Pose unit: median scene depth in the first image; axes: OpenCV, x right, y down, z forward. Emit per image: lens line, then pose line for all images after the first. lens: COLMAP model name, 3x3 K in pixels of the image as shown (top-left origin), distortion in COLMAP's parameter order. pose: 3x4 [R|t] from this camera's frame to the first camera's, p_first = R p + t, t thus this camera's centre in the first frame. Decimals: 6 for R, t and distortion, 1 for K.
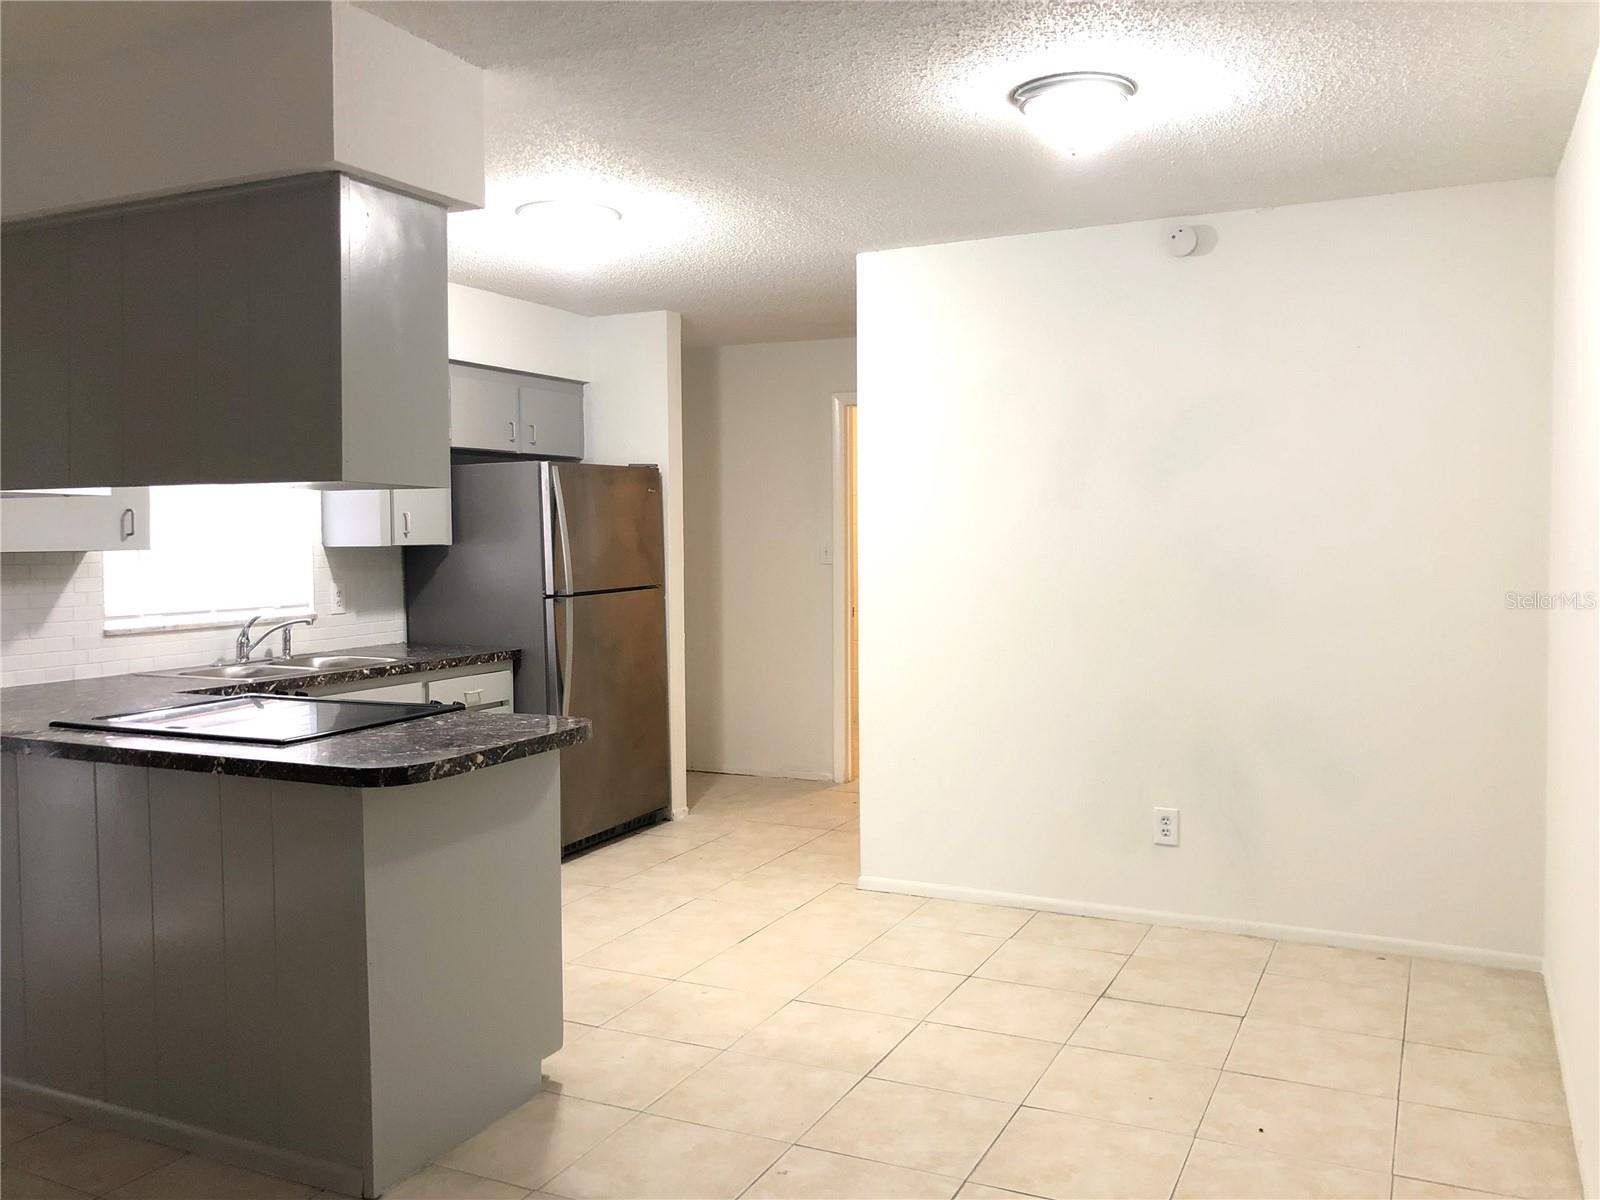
lens RADIAL K [[1301.6, 0, 801.5], [0, 1301.6, 594.4], [0, 0, 1]] dist [0.040269, -0.008049]
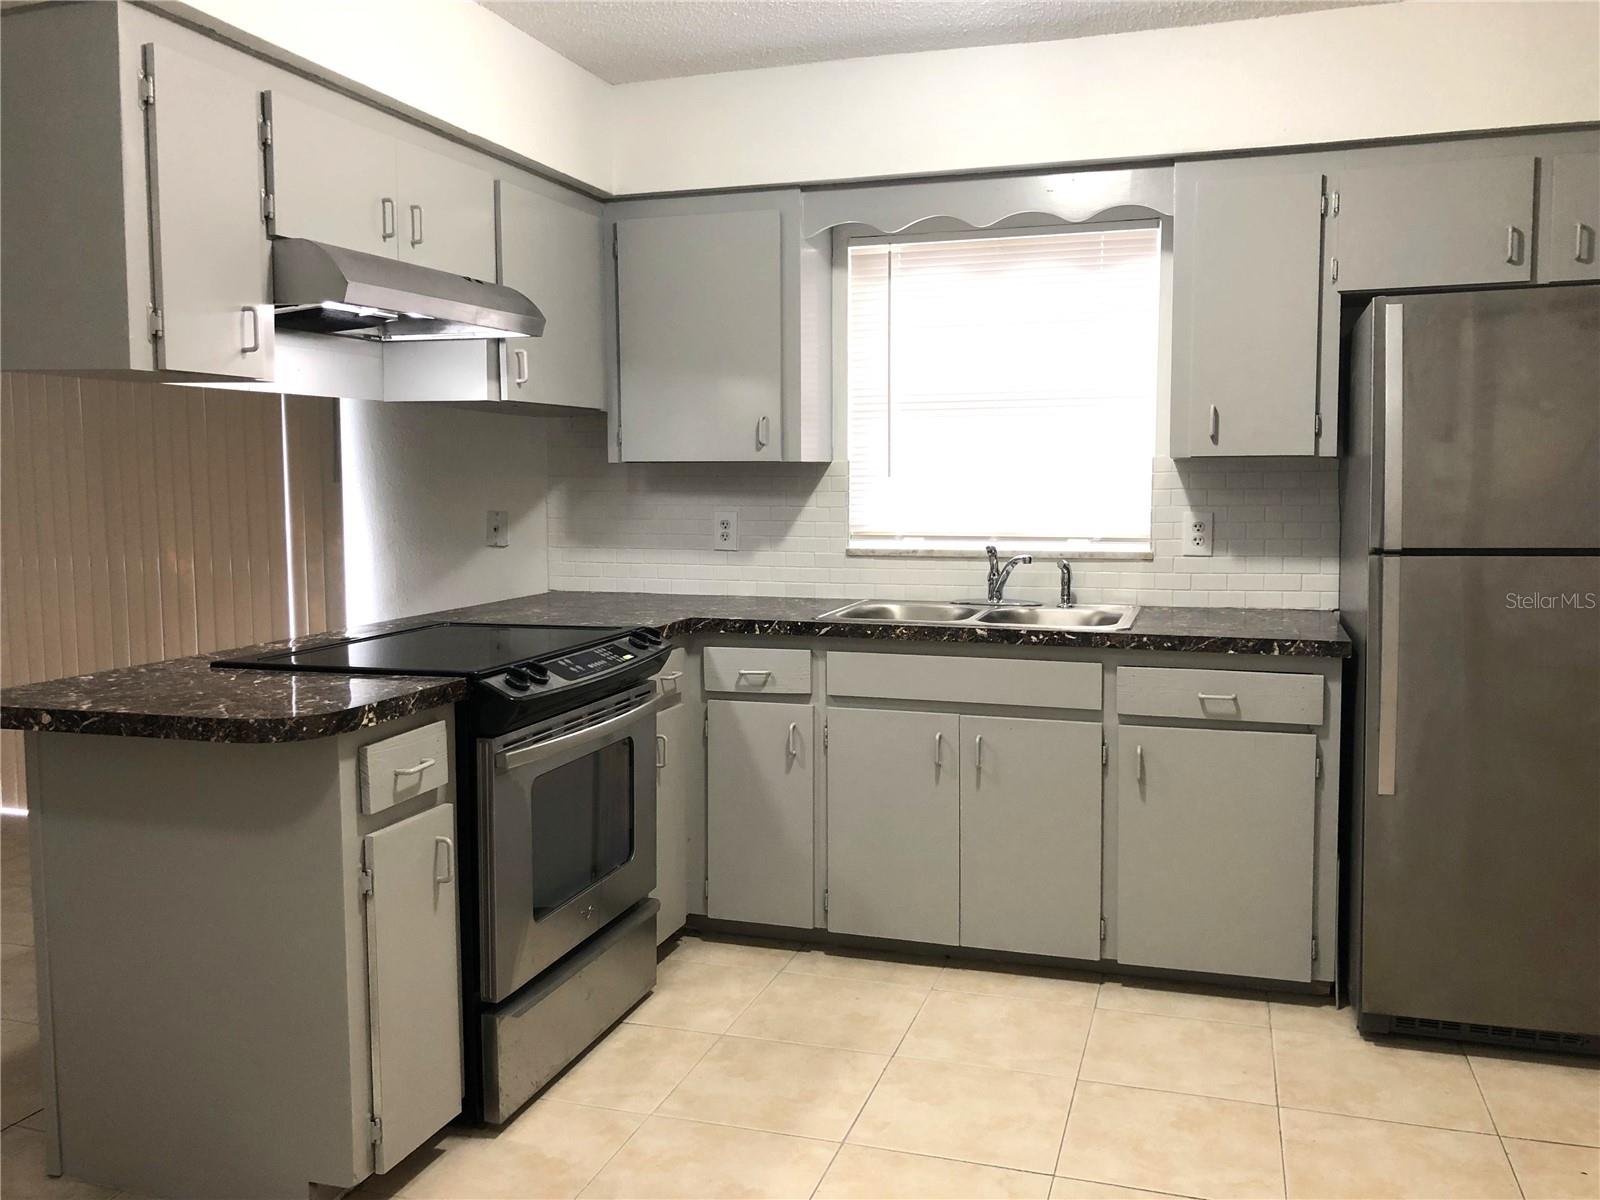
lens RADIAL K [[1301.6, 0, 801.5], [0, 1301.6, 594.4], [0, 0, 1]] dist [0.040269, -0.008049]
pose [[0.152971, 0.101352, -0.983020, 0.341424], [-0.043445, 0.994455, 0.095771, -0.025109], [0.987275, 0.028057, 0.156526, 0.762724]]
